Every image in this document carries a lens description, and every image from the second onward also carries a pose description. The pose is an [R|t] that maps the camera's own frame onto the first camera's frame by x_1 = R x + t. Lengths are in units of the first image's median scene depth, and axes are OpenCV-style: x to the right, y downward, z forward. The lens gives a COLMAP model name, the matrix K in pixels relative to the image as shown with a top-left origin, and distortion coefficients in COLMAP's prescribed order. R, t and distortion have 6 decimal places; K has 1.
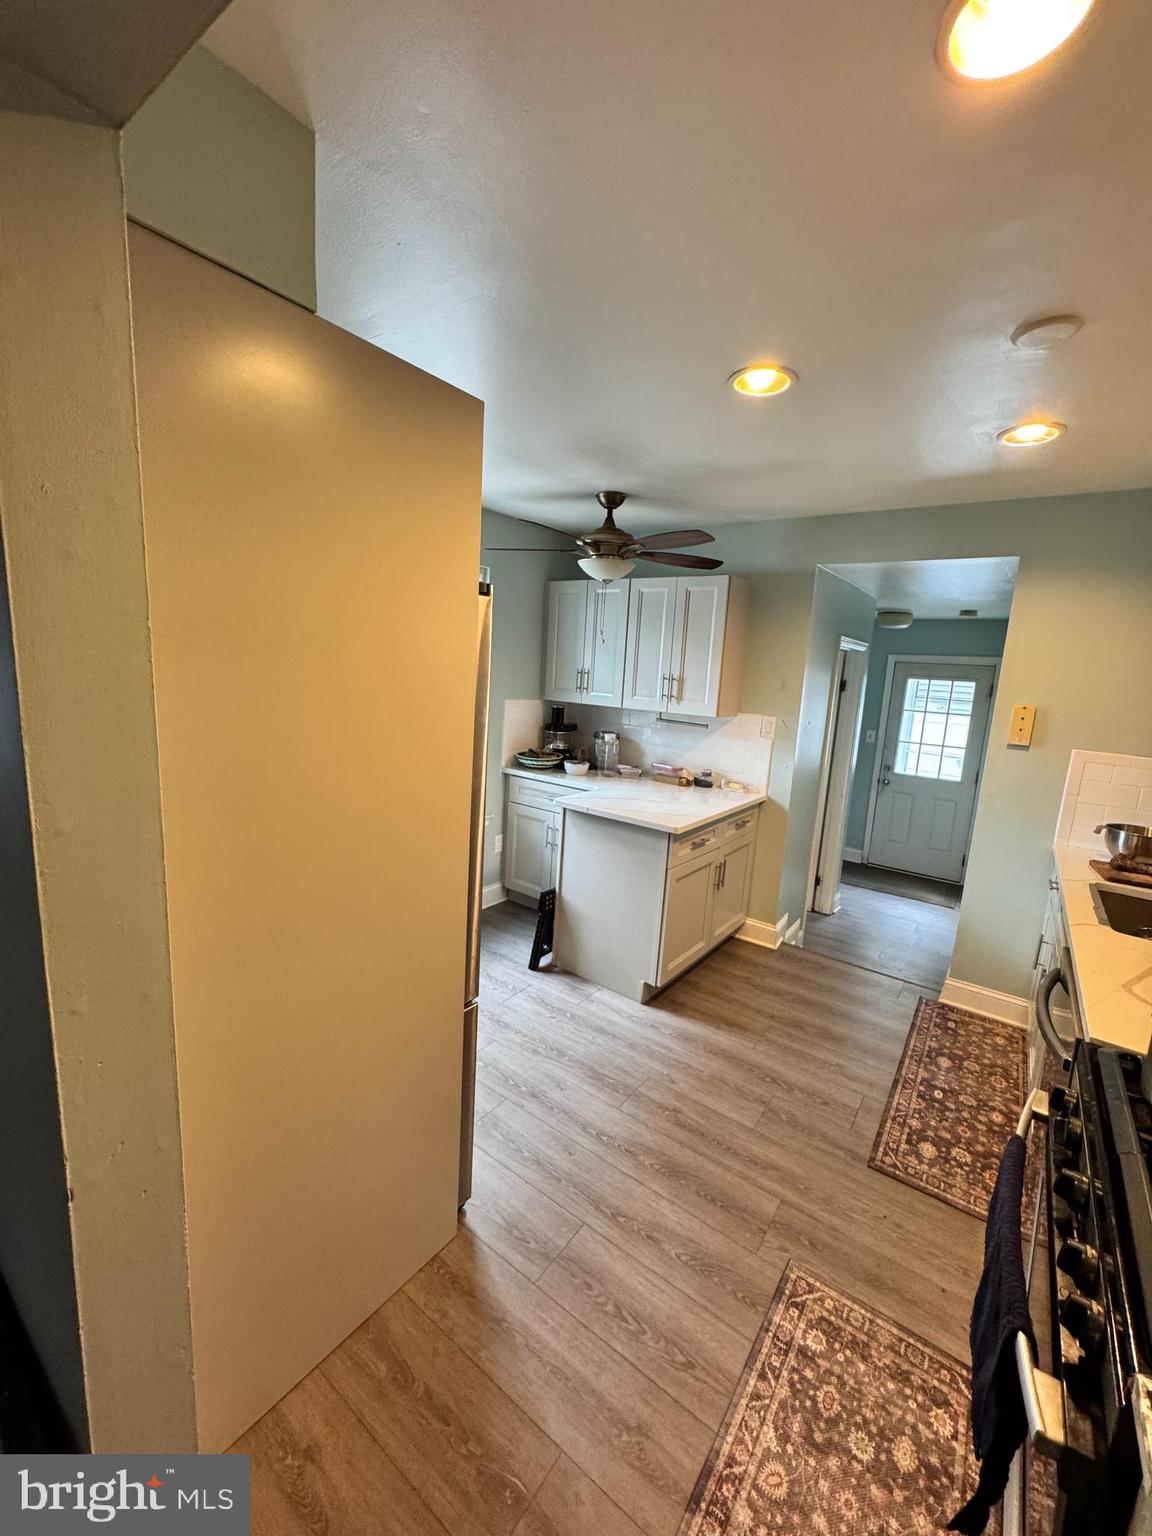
lens RADIAL K [[616.2, 0, 574.0], [0, 616.2, 761.3], [0, 0, 1]] dist [-0.002834, 0.000761]
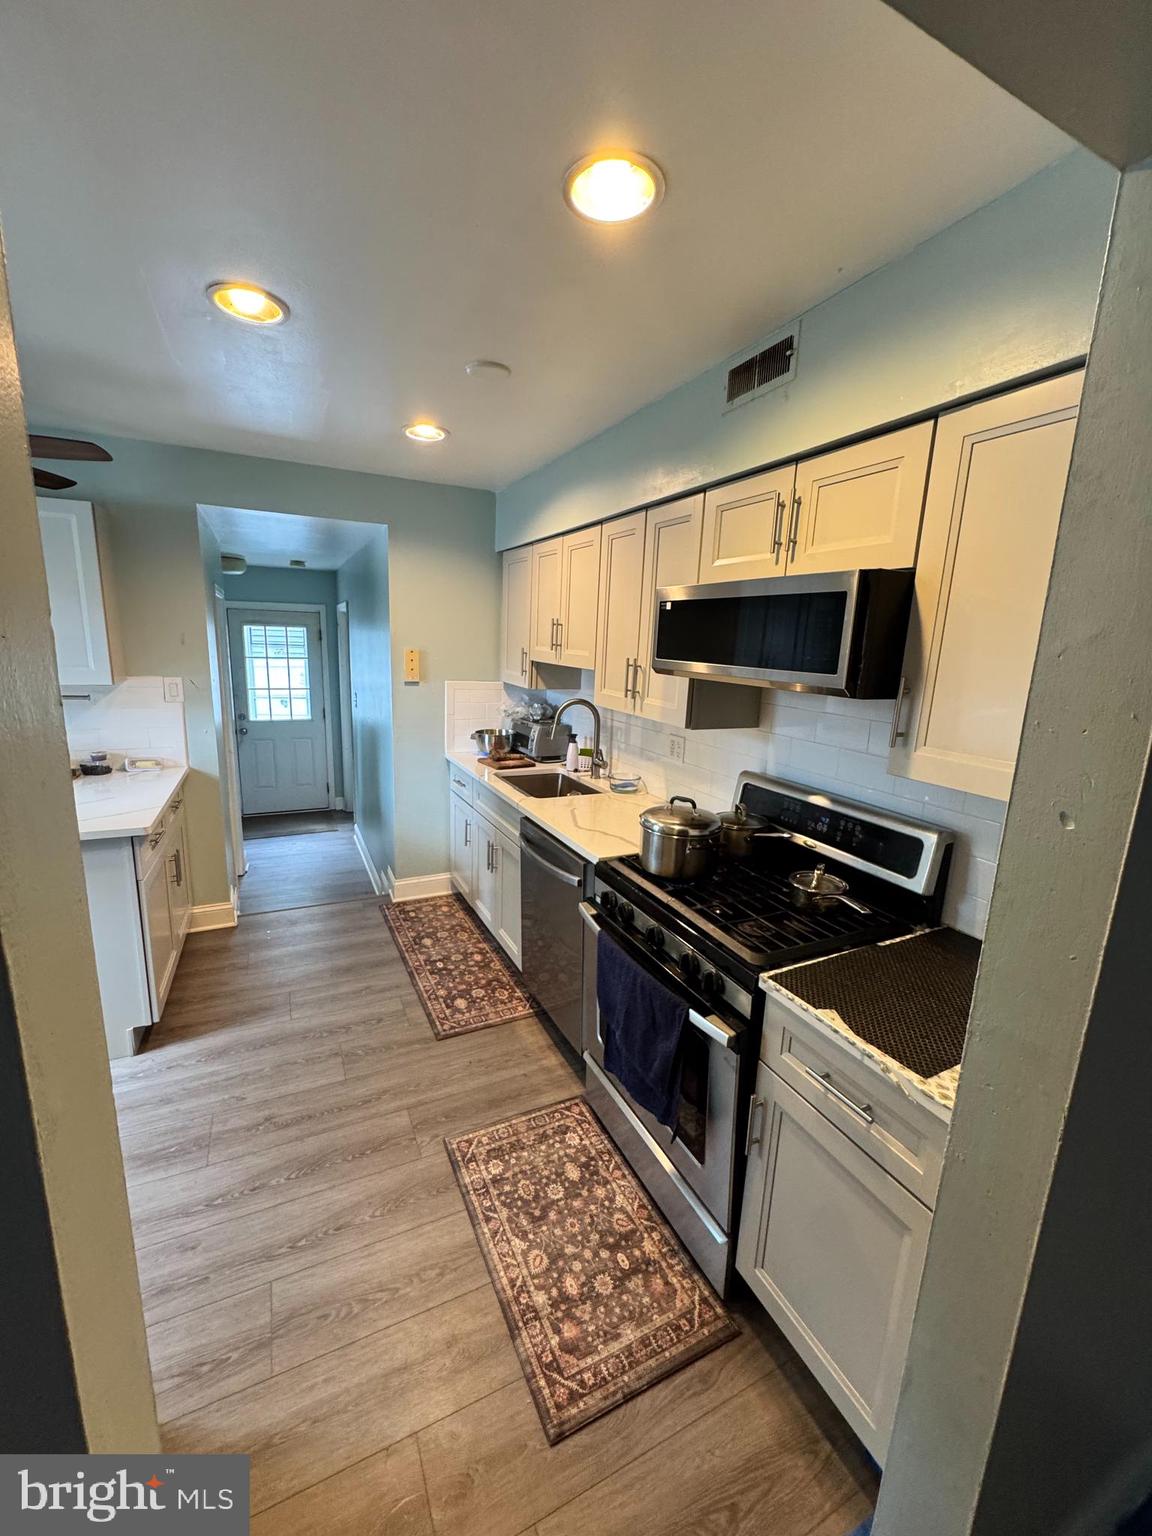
lens RADIAL K [[616.2, 0, 573.0], [0, 616.2, 766.6], [0, 0, 1]] dist [-0.002834, 0.000761]
pose [[0.468573, -0.218563, 0.855961, -0.257261], [0.130975, 0.975392, 0.177361, -0.041485], [-0.873662, 0.029003, 0.485669, 0.126799]]
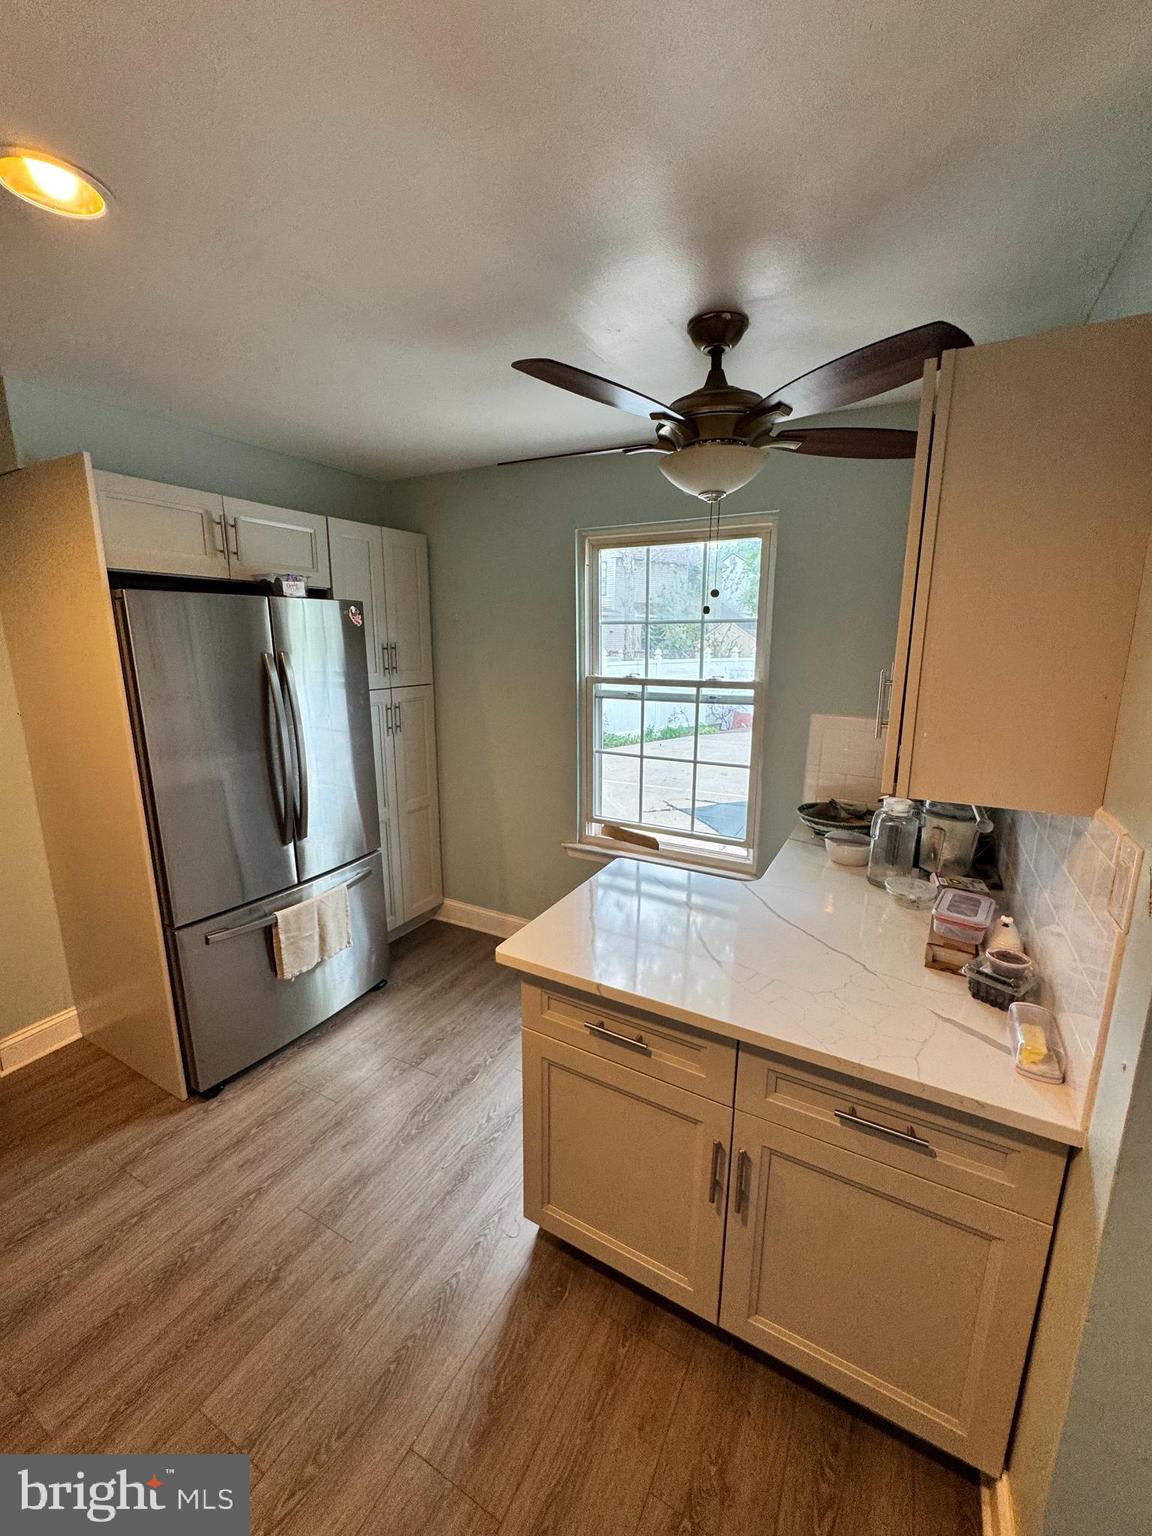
lens RADIAL K [[616.2, 0, 568.3], [0, 616.2, 767.8], [0, 0, 1]] dist [-0.002834, 0.000761]
pose [[0.124487, 0.149720, -0.980860, 0.713774], [-0.150290, 0.979990, 0.130513, -0.132051], [0.980773, 0.131166, 0.144497, 1.015644]]
